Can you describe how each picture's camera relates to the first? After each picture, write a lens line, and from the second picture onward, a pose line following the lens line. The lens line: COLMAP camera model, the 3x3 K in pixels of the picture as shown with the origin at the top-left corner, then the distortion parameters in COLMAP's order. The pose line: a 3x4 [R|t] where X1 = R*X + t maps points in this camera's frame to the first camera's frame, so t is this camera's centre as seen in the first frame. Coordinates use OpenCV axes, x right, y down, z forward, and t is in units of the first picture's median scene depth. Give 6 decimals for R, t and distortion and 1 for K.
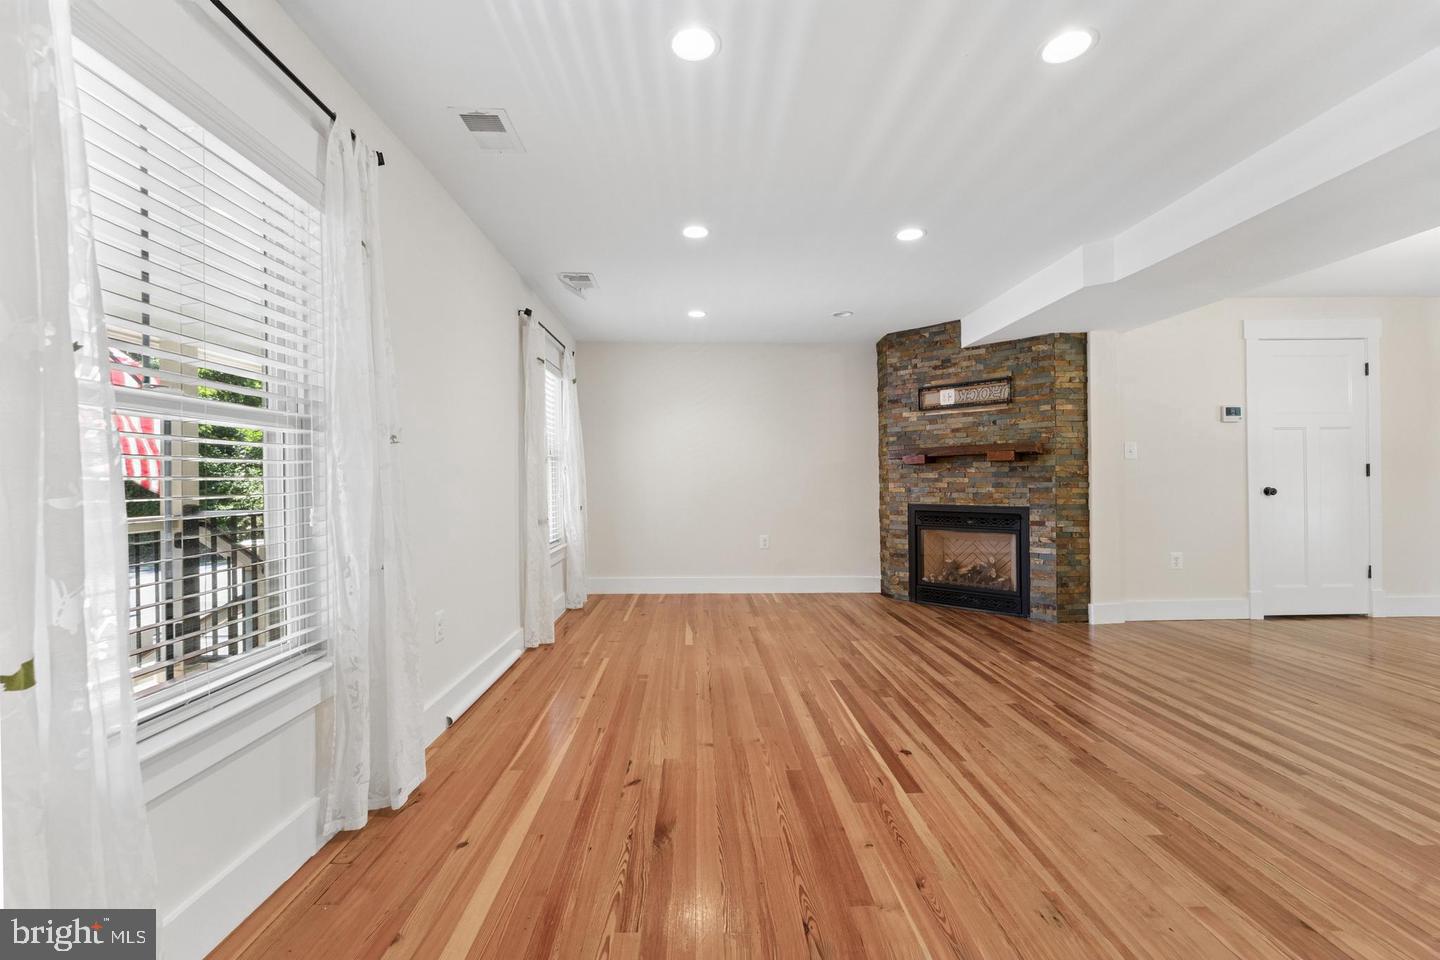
lens RADIAL K [[609.6, 0, 707.3], [0, 609.6, 477.8], [0, 0, 1]] dist [-0.002311, 0.000861]
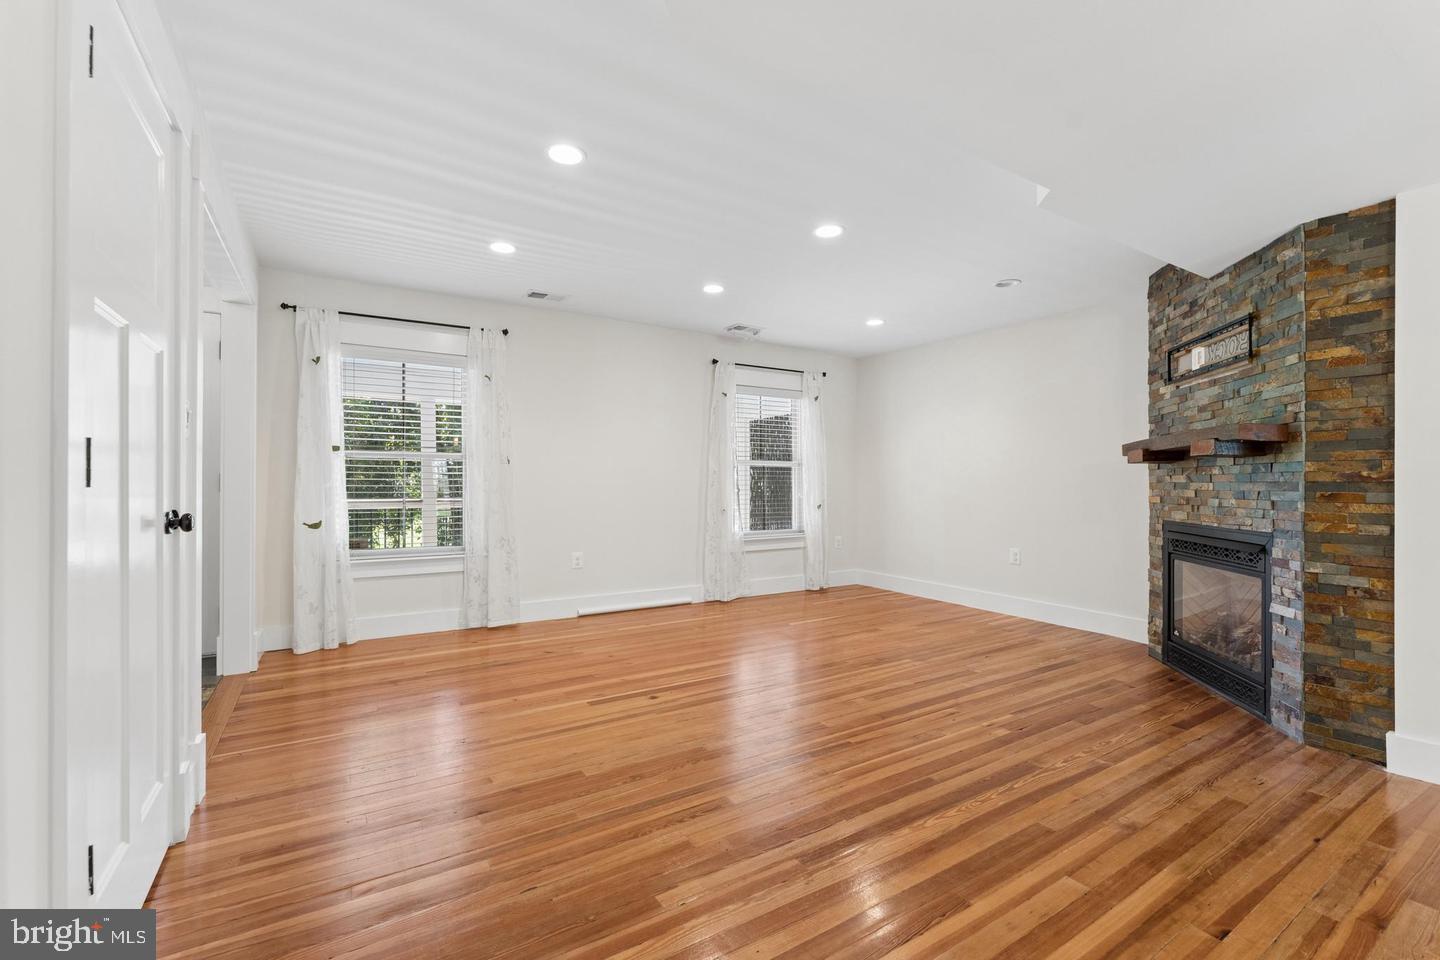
lens RADIAL K [[609.6, 0, 704.3], [0, 609.6, 487.3], [0, 0, 1]] dist [-0.002311, 0.000861]
pose [[0.495831, 0.013800, -0.868309, 0.780786], [-0.004416, 0.999901, 0.013370, -0.001583], [0.868408, -0.002795, 0.495843, 0.247752]]
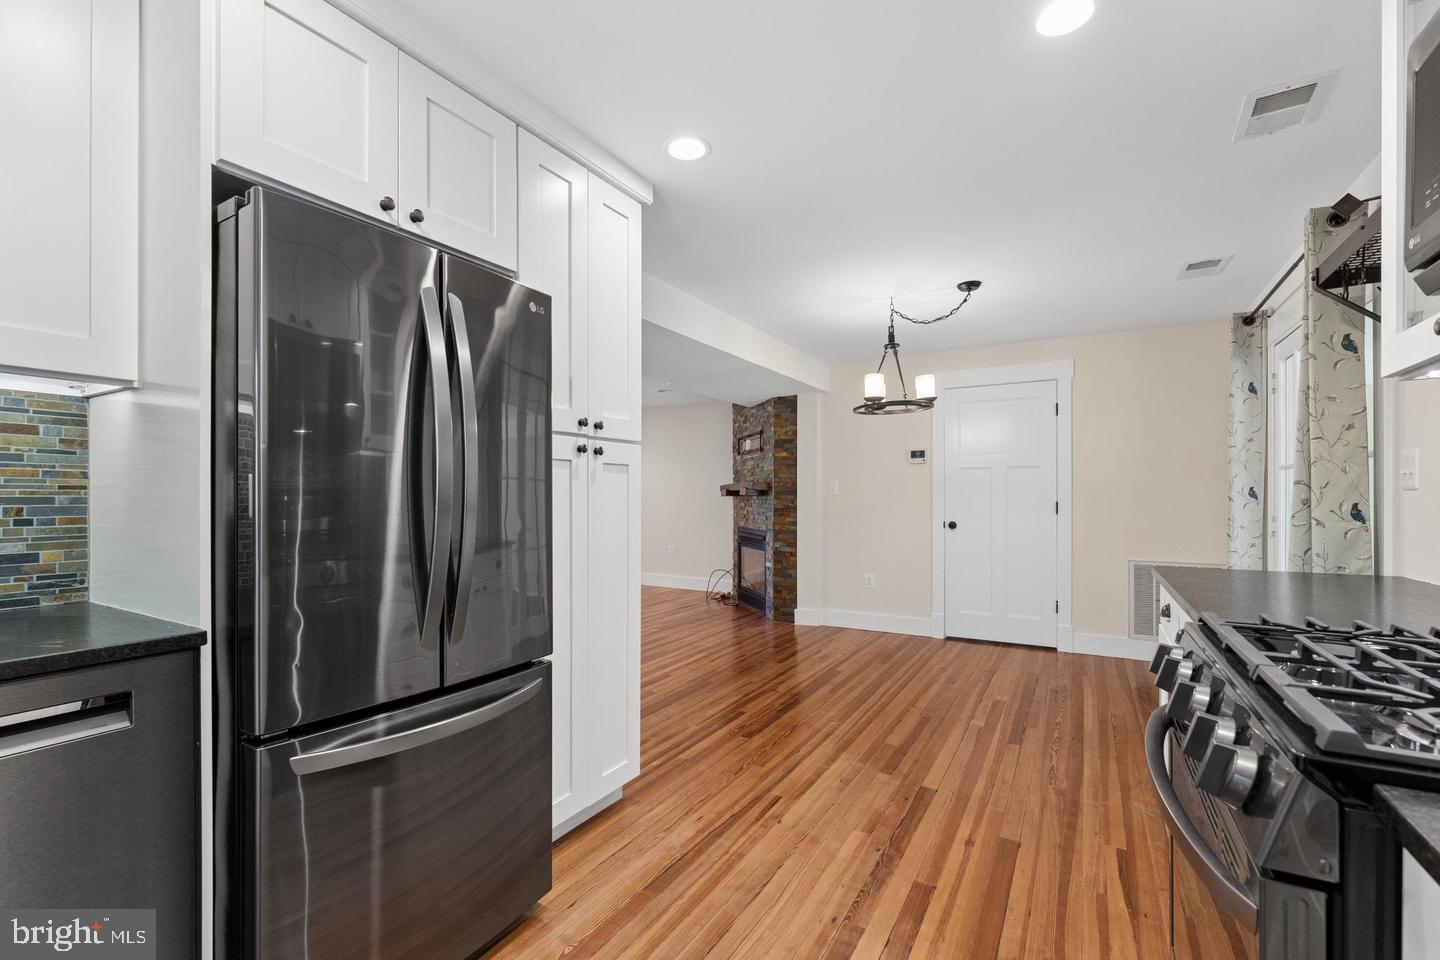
lens RADIAL K [[645.8, 0, 708.0], [0, 645.8, 494.9], [0, 0, 1]] dist [0.002547, 0.000109]
pose [[0.845206, 0.009977, -0.534348, 1.185873], [-0.009745, 0.999947, 0.003257, -0.032803], [0.534352, 0.002455, 0.845259, -0.237870]]
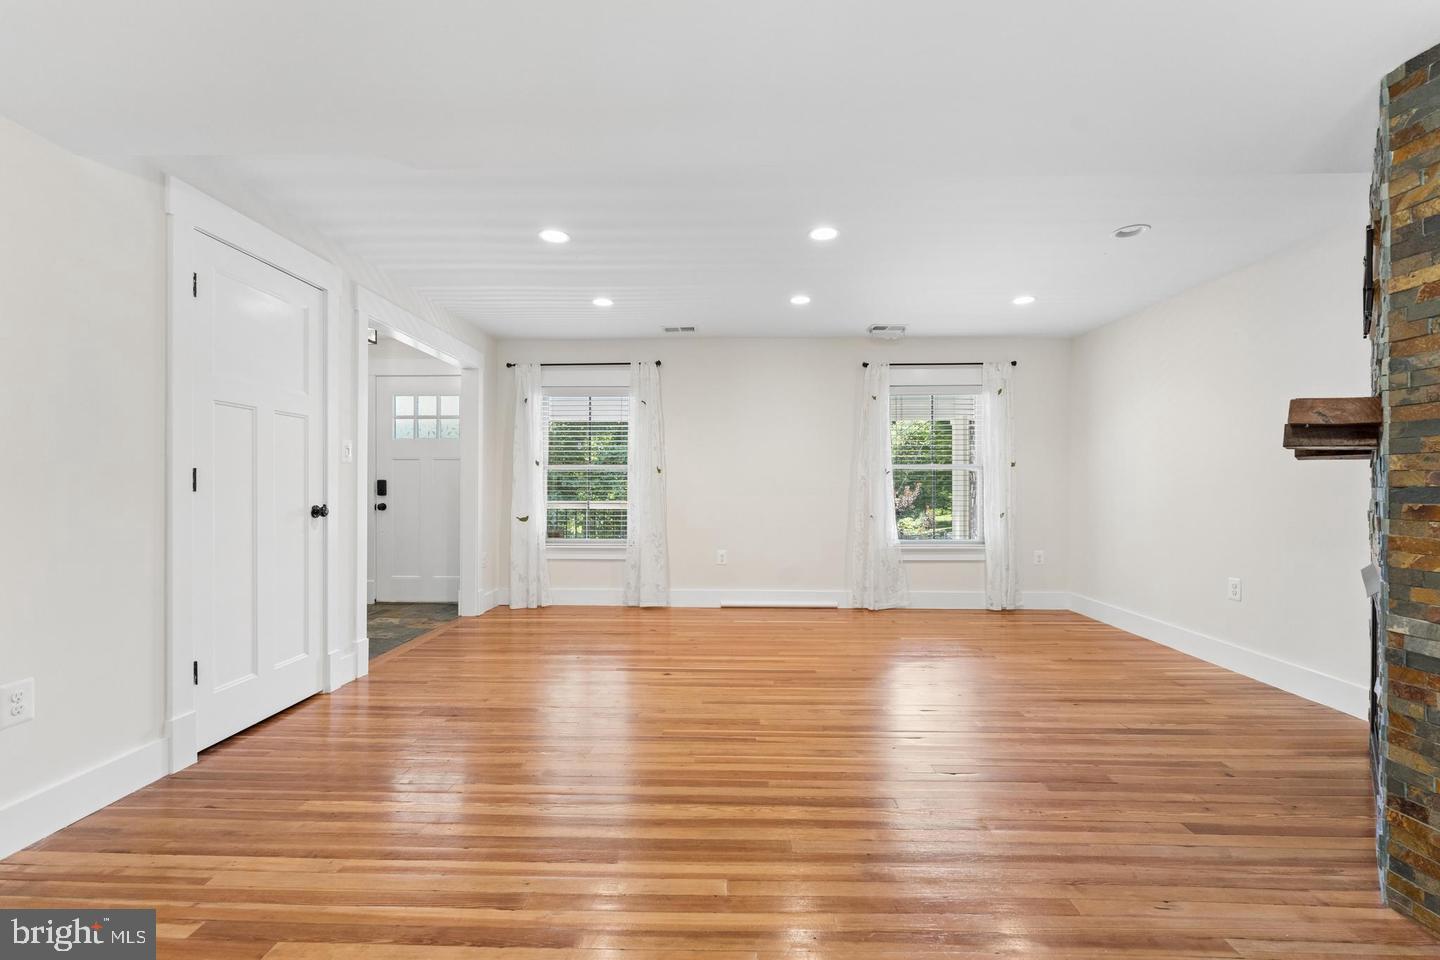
lens RADIAL K [[609.6, 0, 708.7], [0, 609.6, 491.3], [0, 0, 1]] dist [-0.002311, 0.000861]
pose [[-0.061907, 0.012980, -0.997998, 0.941306], [0.001189, 0.999916, 0.012931, -0.004074], [0.998081, -0.000386, -0.061917, 0.632124]]
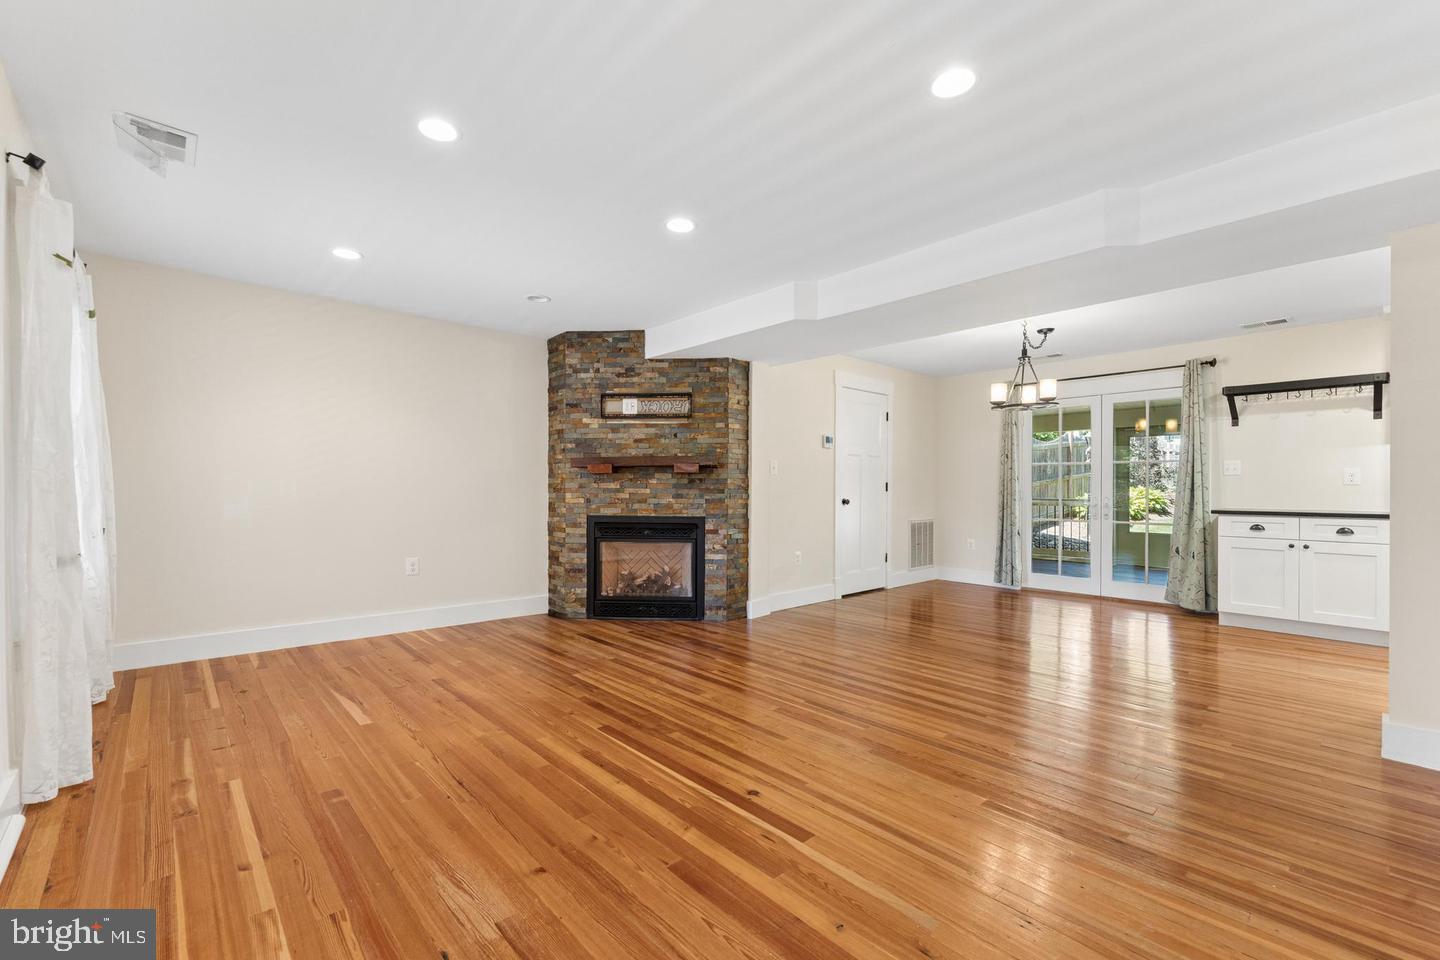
lens RADIAL K [[609.6, 0, 710.8], [0, 609.6, 484.8], [0, 0, 1]] dist [-0.002311, 0.000861]
pose [[0.754035, 0.016982, 0.656615, -0.169199], [-0.013083, 0.999856, -0.010836, 0.003706], [-0.656704, -0.000420, 0.754148, 0.192878]]
